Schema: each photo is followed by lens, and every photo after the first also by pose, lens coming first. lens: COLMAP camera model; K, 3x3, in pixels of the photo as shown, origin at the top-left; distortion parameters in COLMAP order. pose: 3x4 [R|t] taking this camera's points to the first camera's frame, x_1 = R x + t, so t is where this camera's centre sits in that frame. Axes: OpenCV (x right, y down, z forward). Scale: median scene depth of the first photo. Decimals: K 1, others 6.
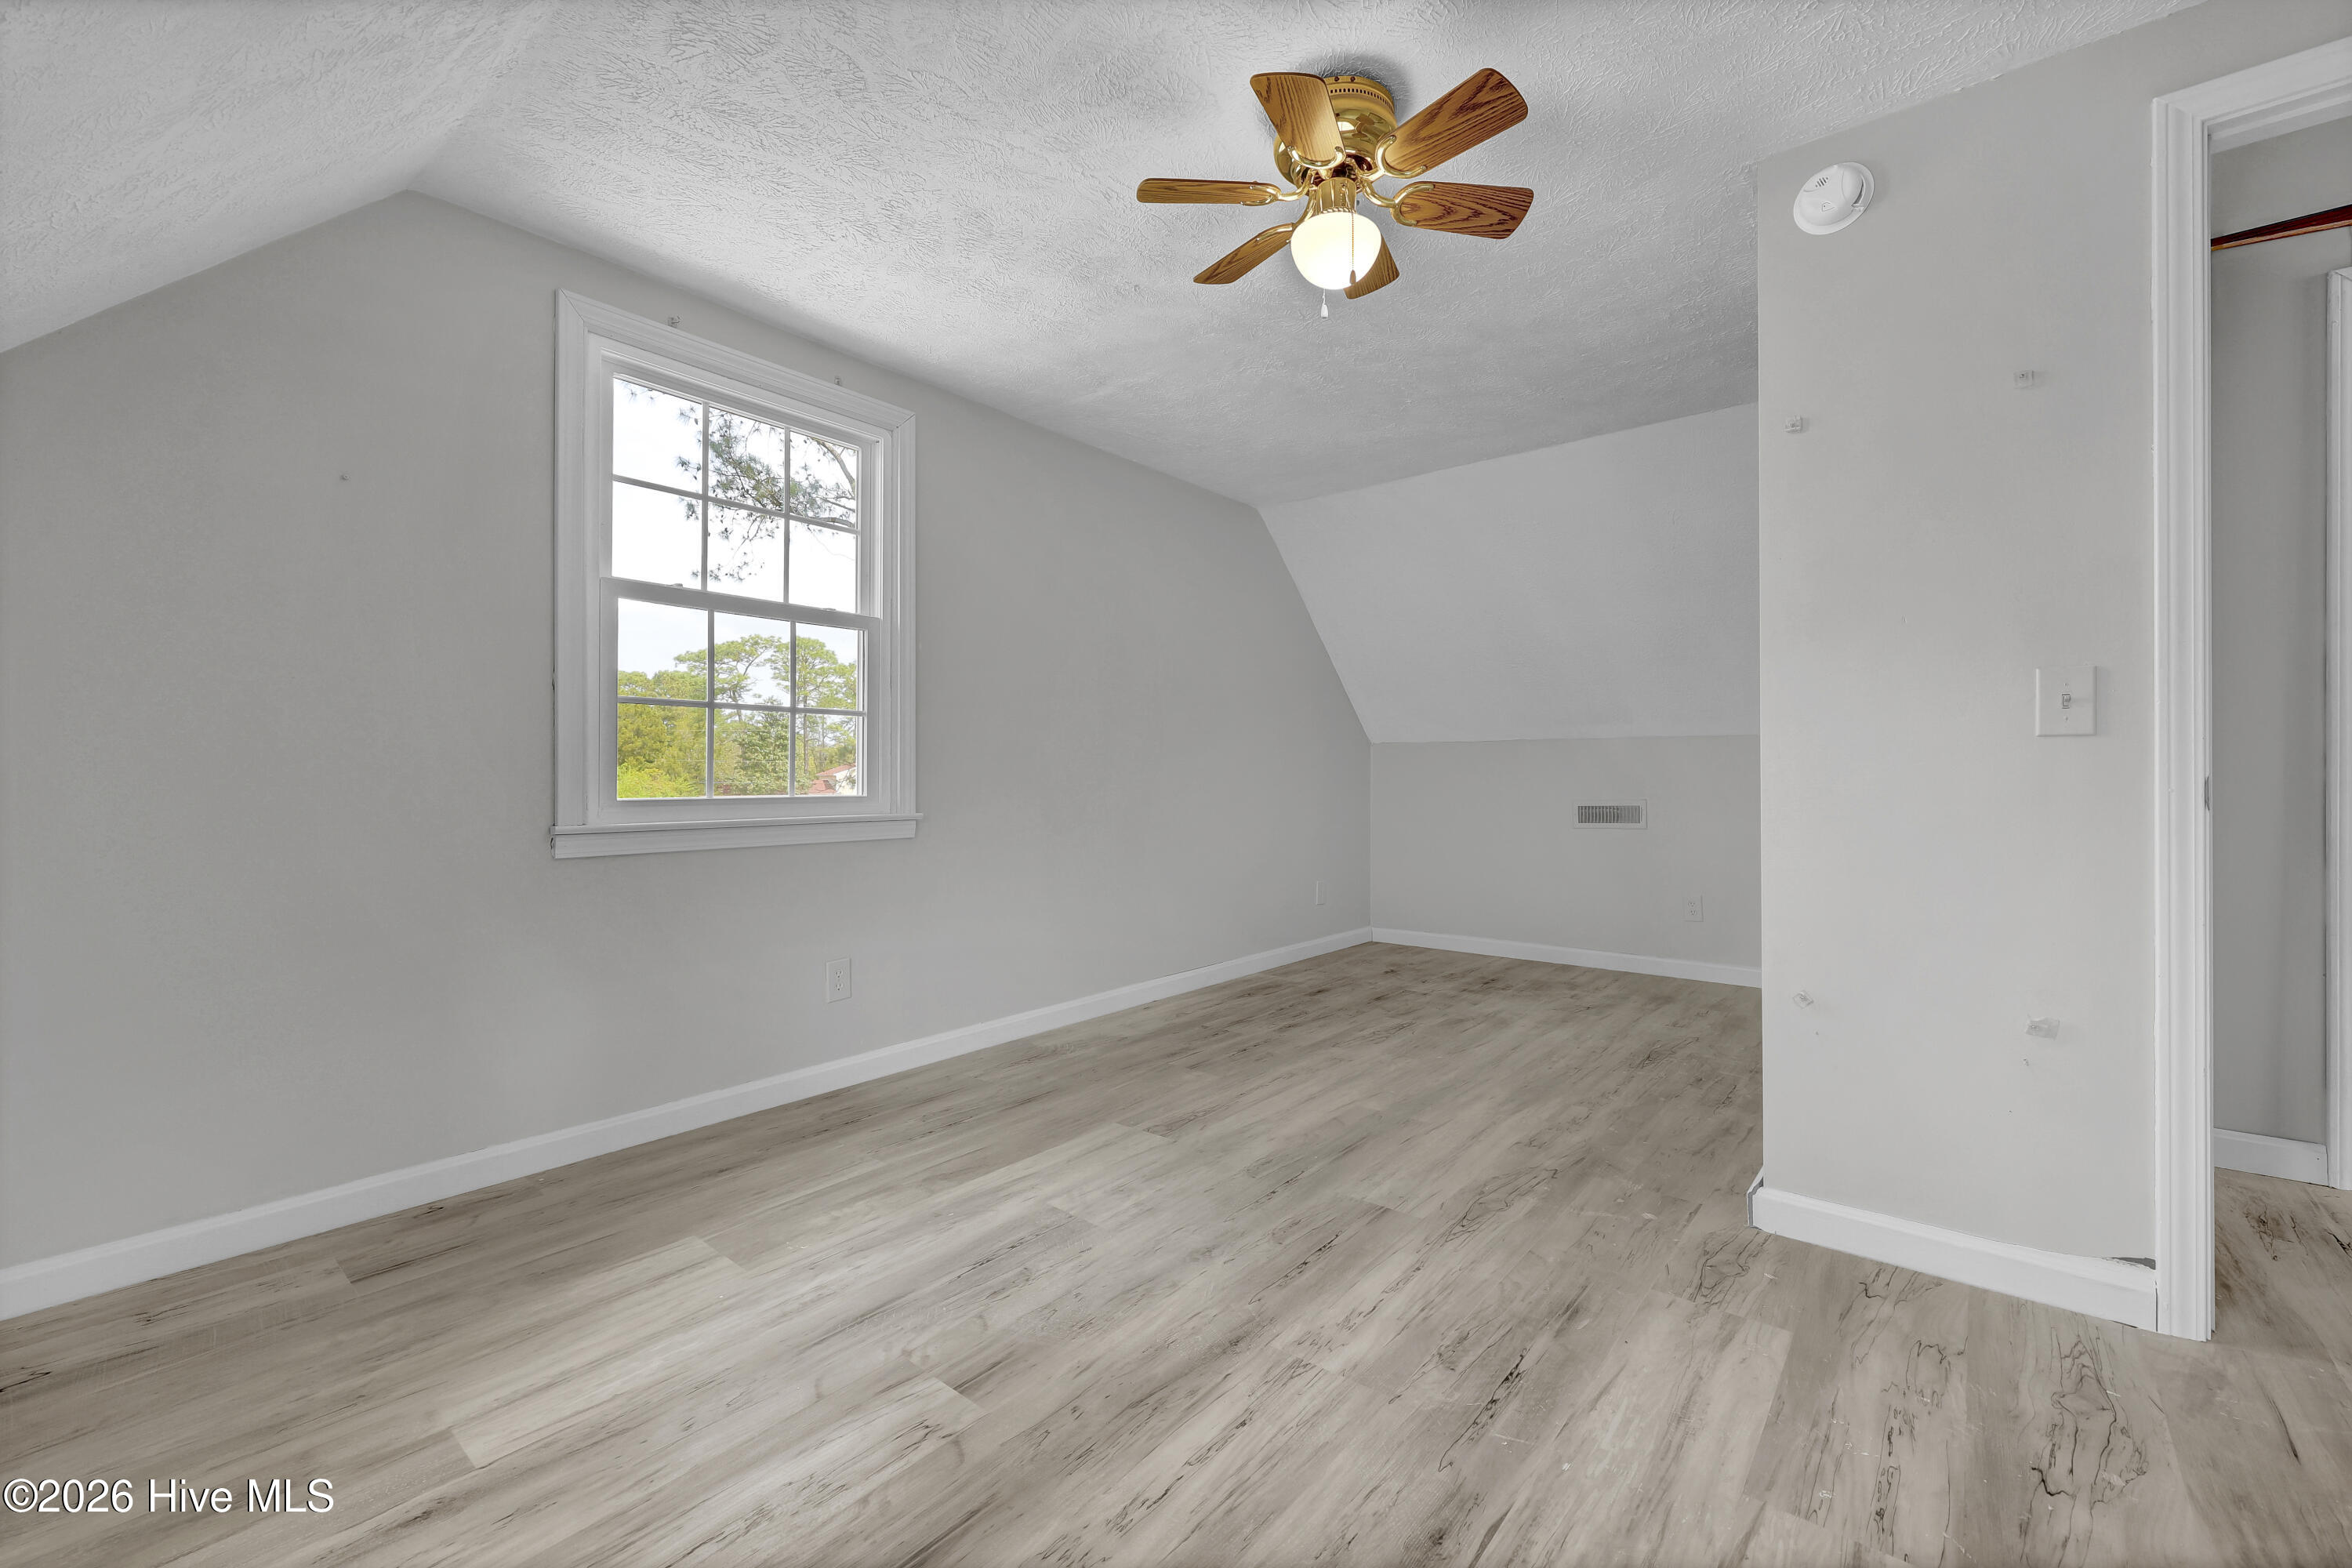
lens RADIAL K [[962.3, 0, 1164.8], [0, 962.3, 783.6], [0, 0, 1]] dist [-0.000886, -0.000118]
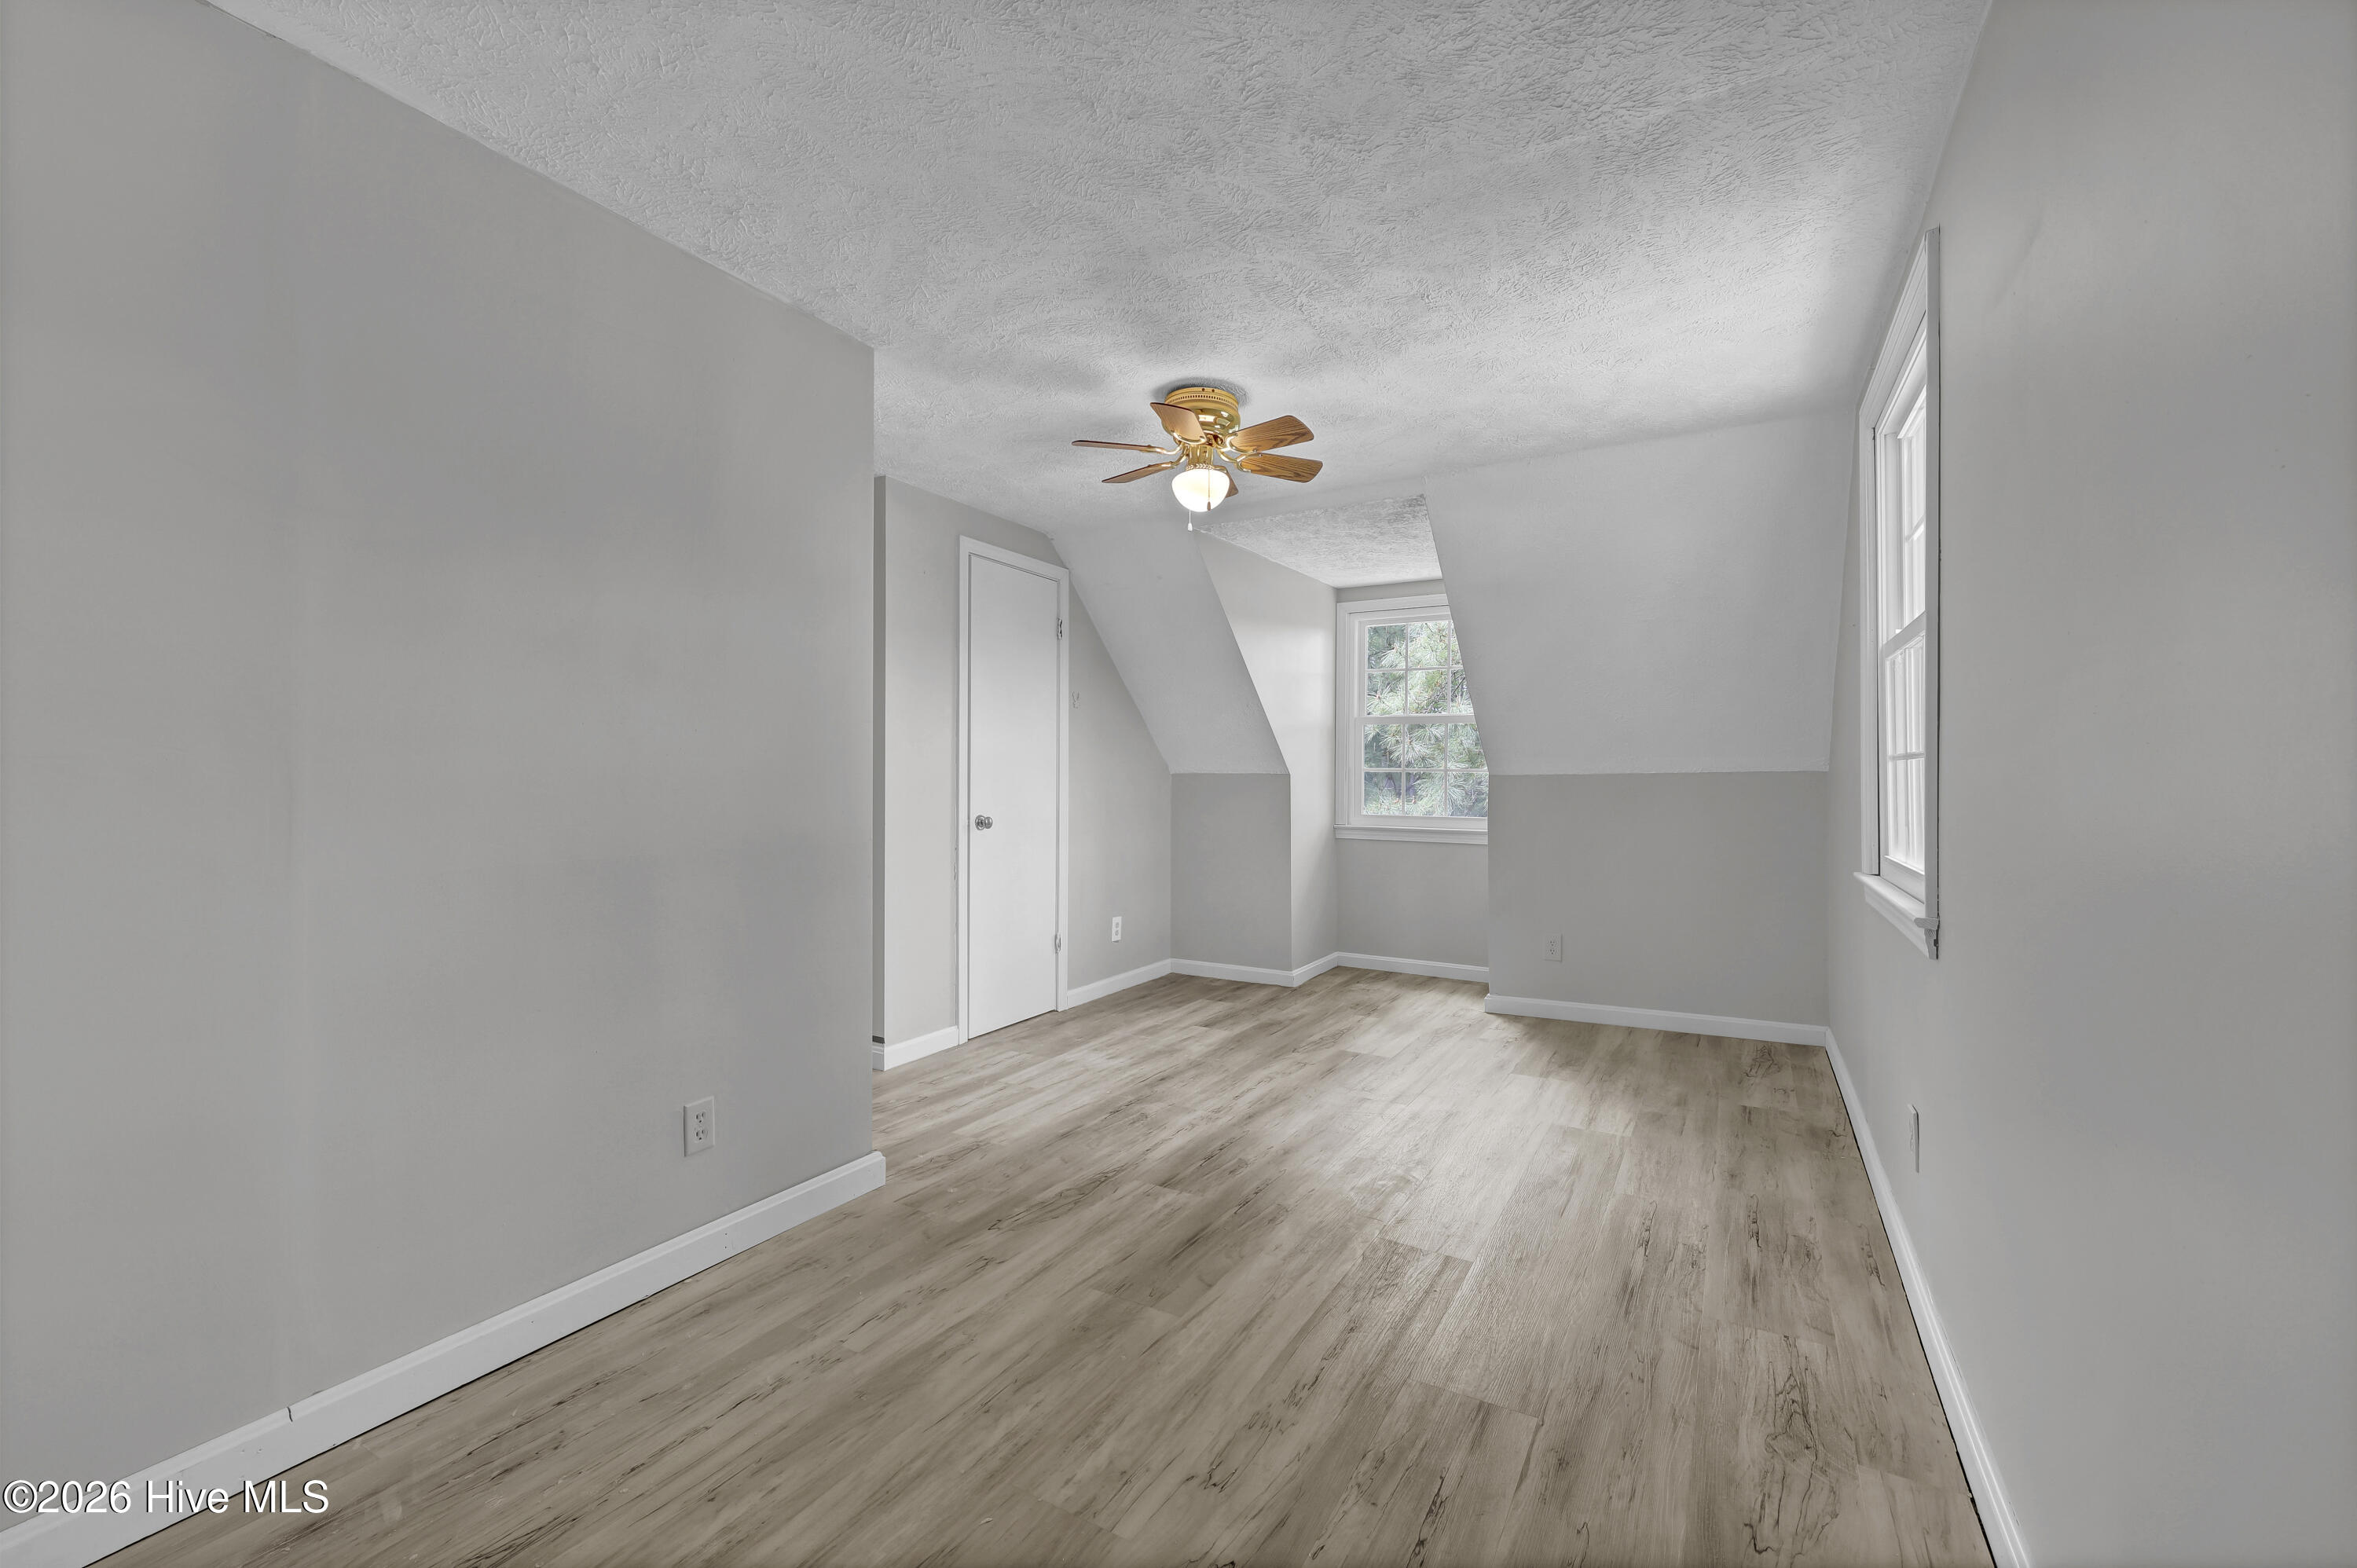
lens RADIAL K [[982.1, 0, 1188.8], [0, 982.1, 799.2], [0, 0, 1]] dist [-0.000700, 0.000085]
pose [[-0.982909, 0.004222, -0.184041, 0.448807], [-0.000406, 0.999685, 0.025101, -0.084069], [0.184089, 0.024747, -0.982598, 2.346648]]
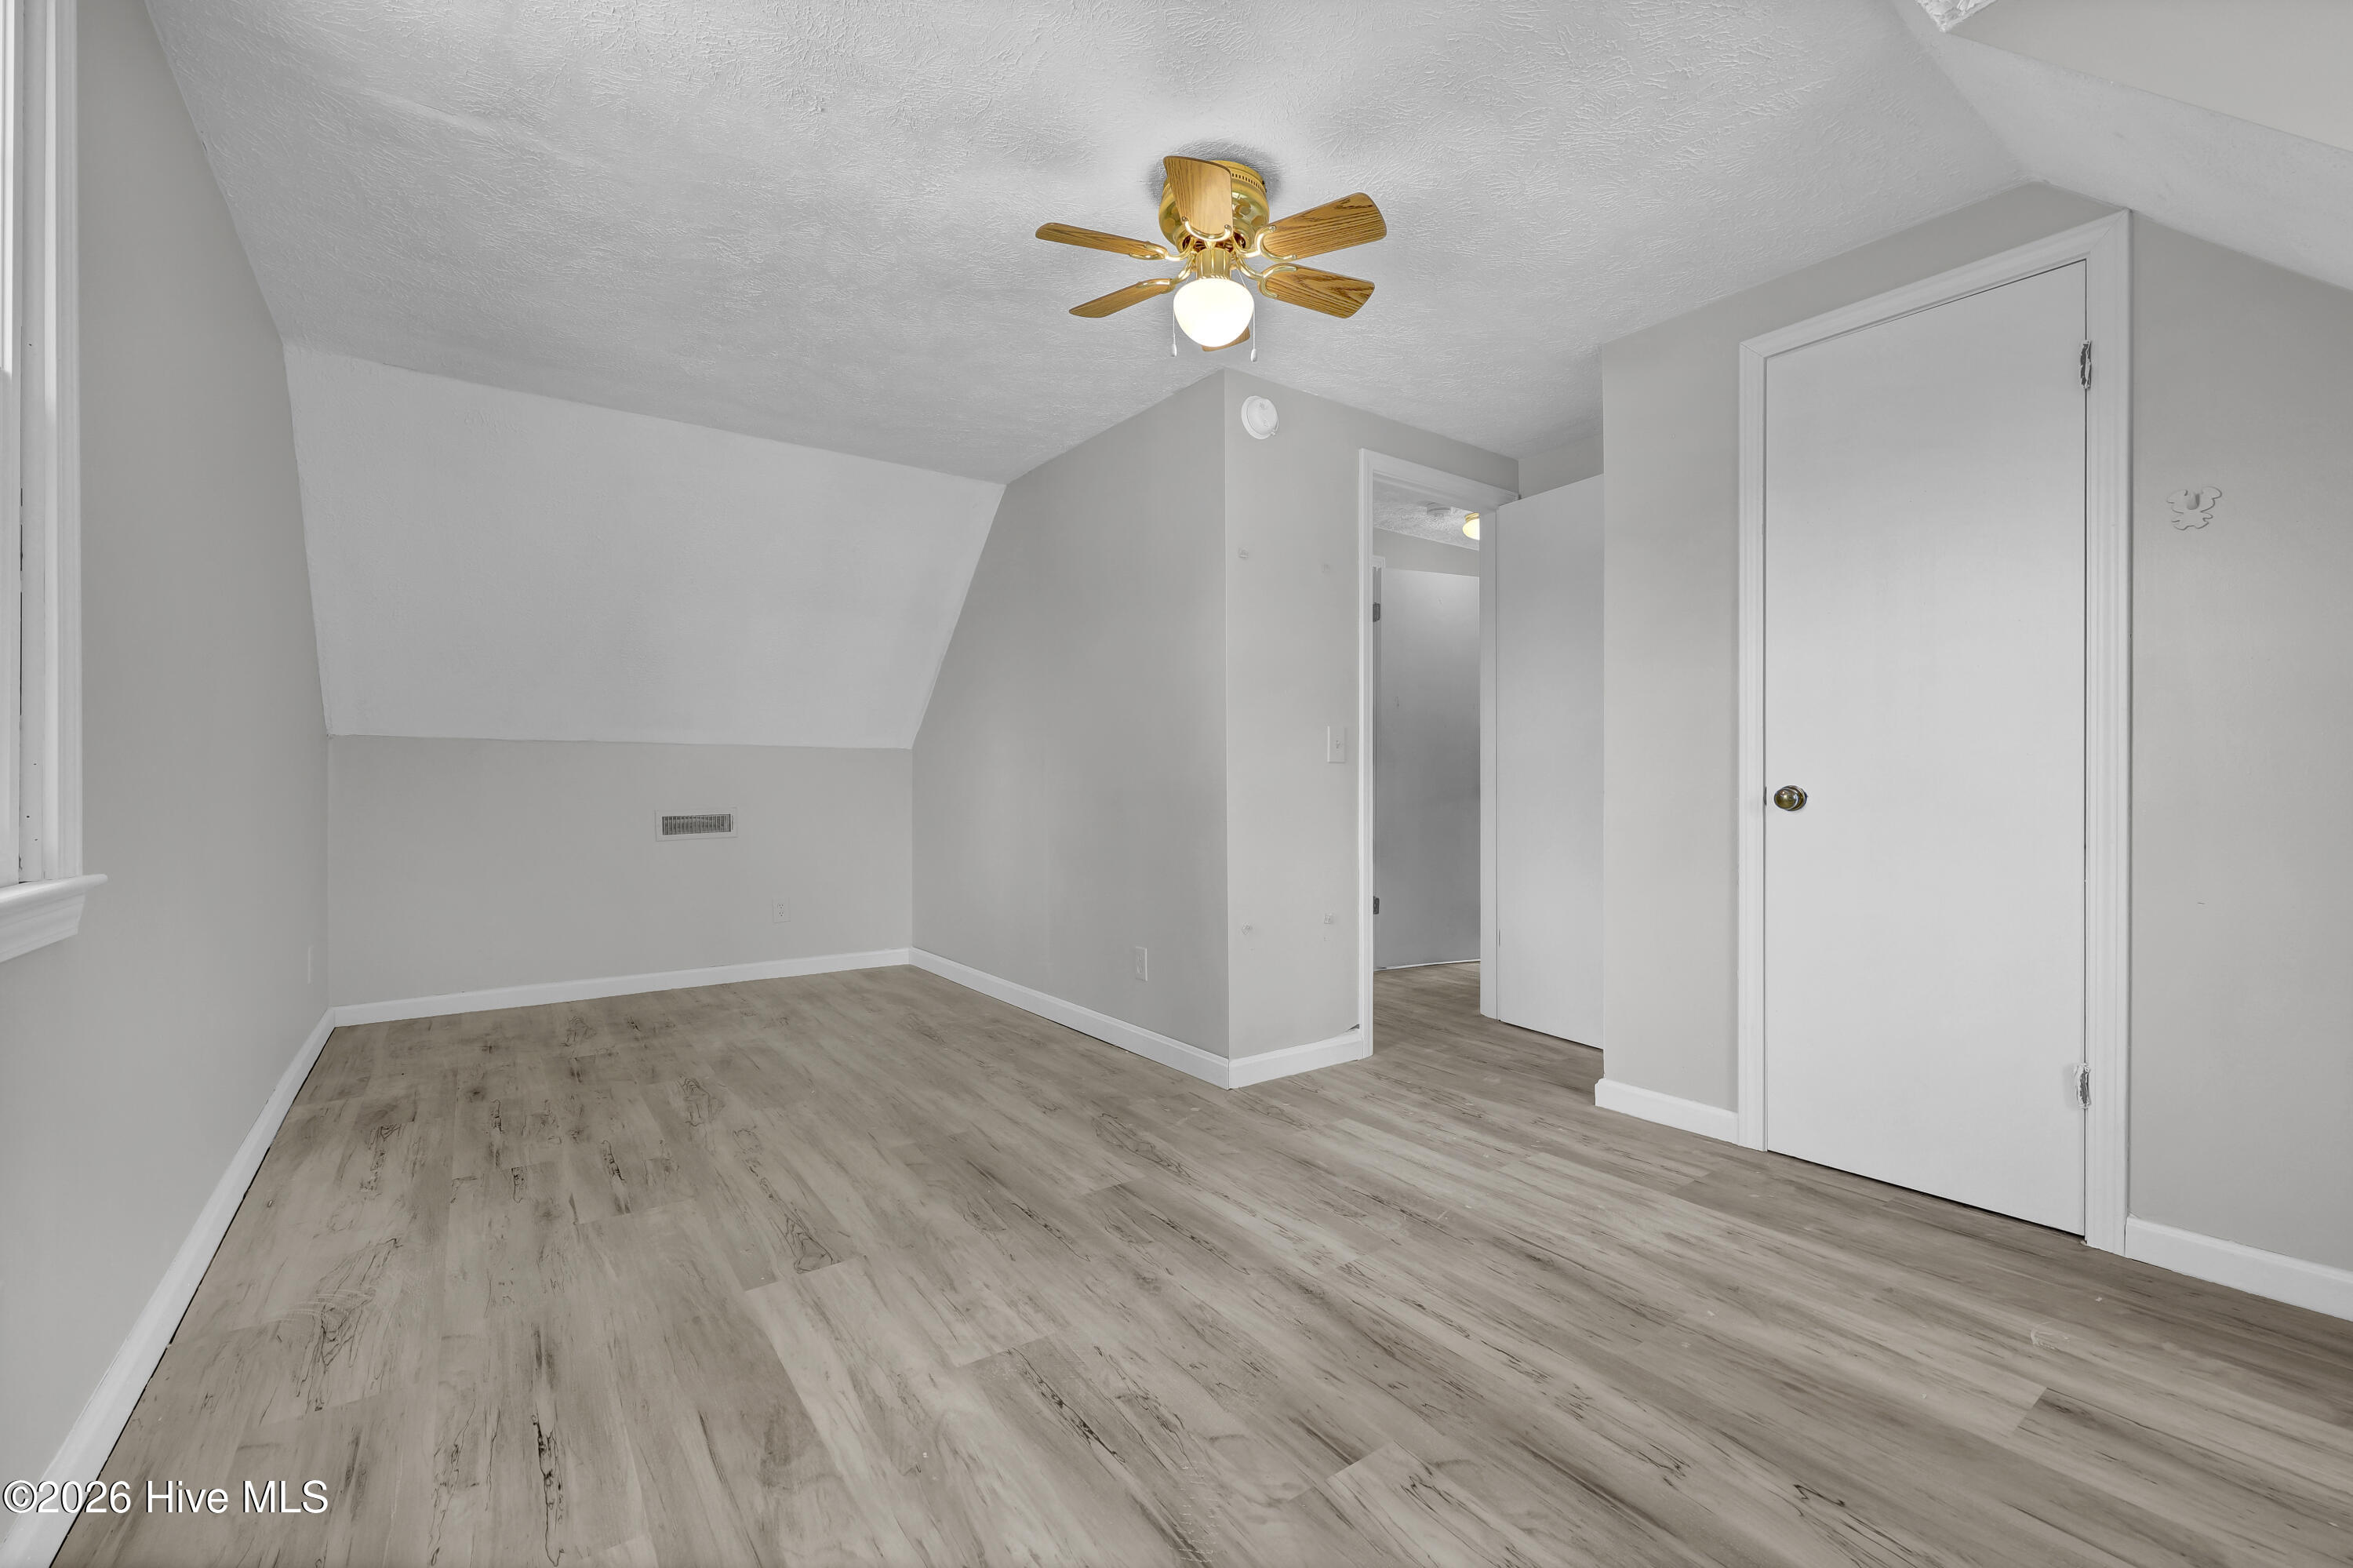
lens RADIAL K [[980.6, 0, 1186.7], [0, 980.6, 799.2], [0, 0, 1]] dist [-0.000700, 0.000085]
pose [[0.242033, -0.015675, 0.970141, -0.858773], [0.007683, 0.999869, 0.014238, -0.006944], [-0.970238, 0.004008, 0.242122, 0.696492]]
